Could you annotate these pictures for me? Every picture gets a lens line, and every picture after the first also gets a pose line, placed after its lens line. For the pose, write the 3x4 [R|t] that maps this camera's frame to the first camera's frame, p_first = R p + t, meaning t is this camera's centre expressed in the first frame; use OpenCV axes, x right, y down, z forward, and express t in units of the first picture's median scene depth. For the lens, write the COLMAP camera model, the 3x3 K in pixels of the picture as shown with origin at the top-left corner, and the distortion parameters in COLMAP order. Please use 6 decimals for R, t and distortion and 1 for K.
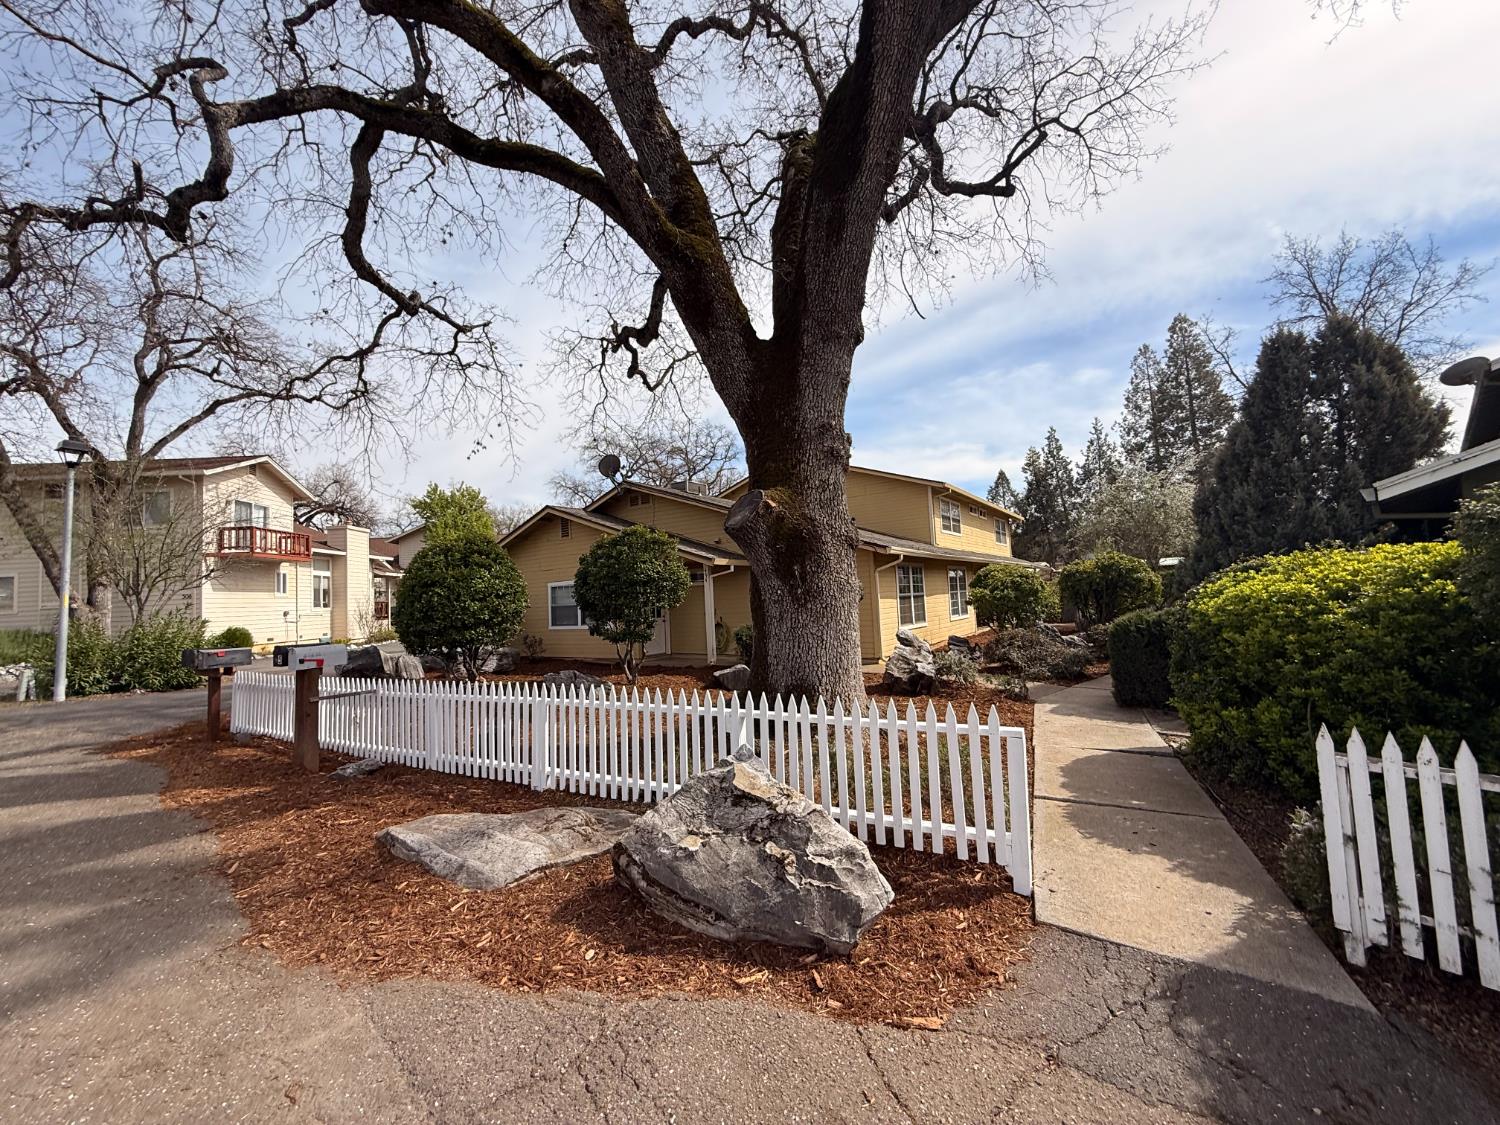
lens RADIAL K [[599.2, 0, 743.1], [0, 599.2, 551.4], [0, 0, 1]] dist [-0.006329, 0.000999]
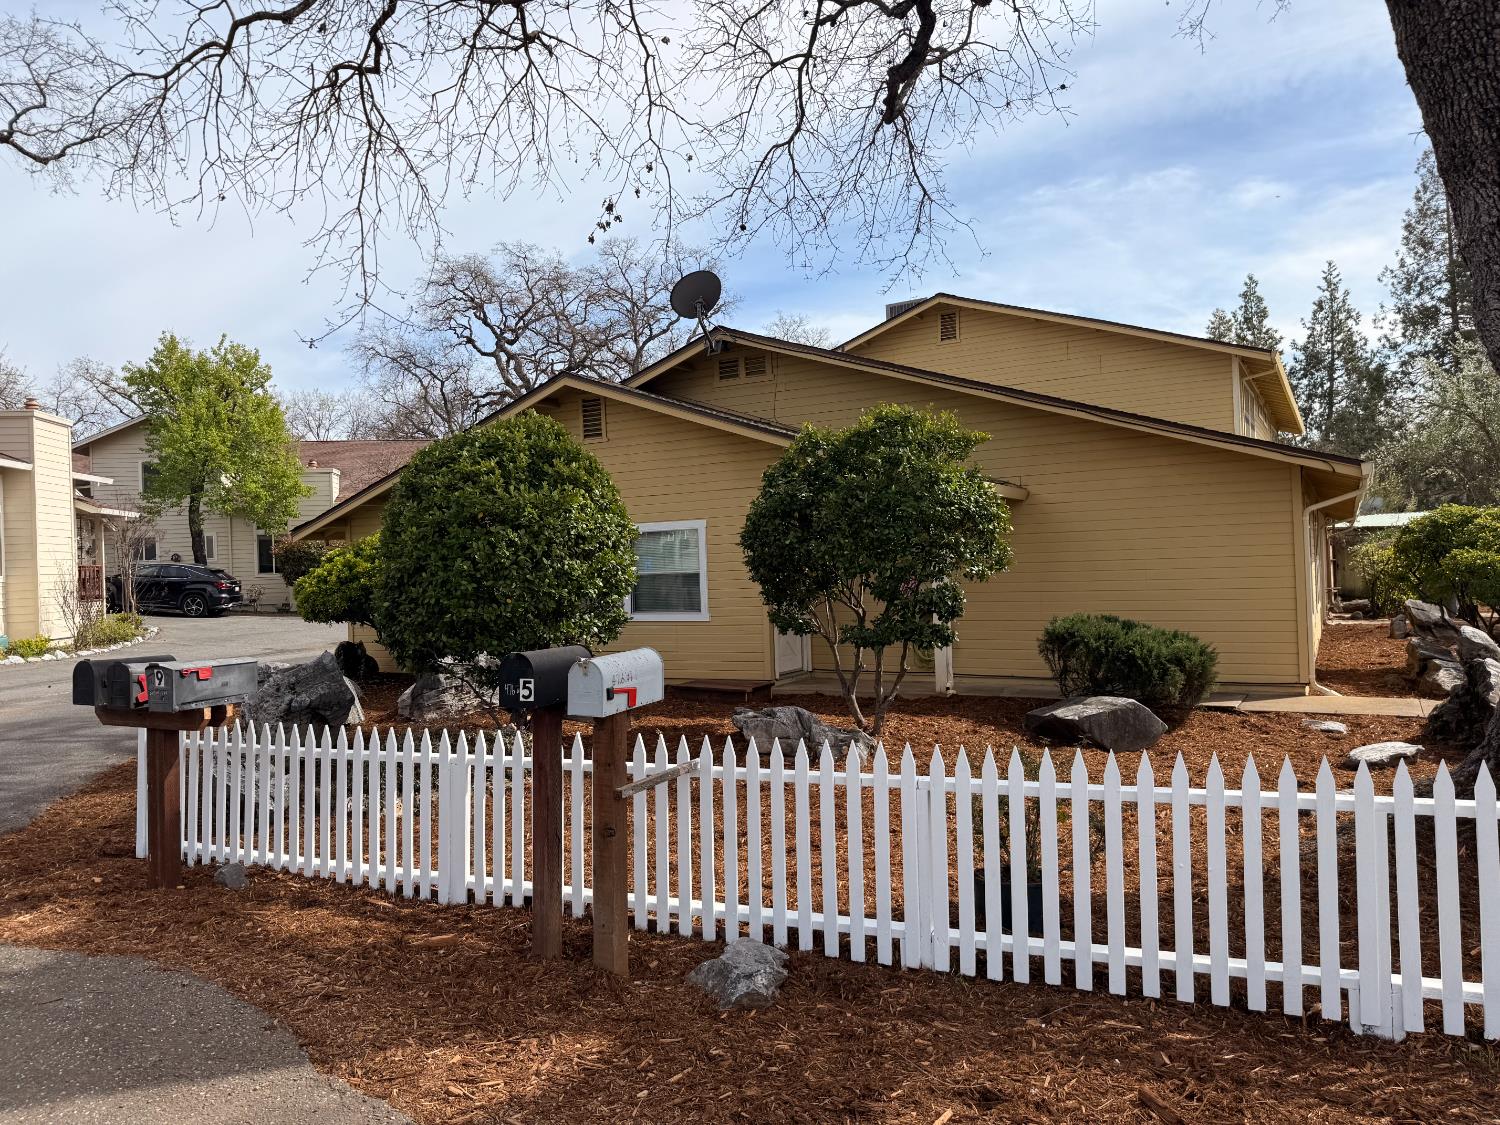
lens RADIAL K [[1058.9, 0, 741.9], [0, 1058.9, 554.3], [0, 0, 1]] dist [0.021926, -0.030154]
pose [[0.996590, 0.014382, 0.081250, -0.098765], [-0.019414, 0.997919, 0.061489, 0.006897], [-0.080197, -0.062857, 0.994795, 0.045397]]
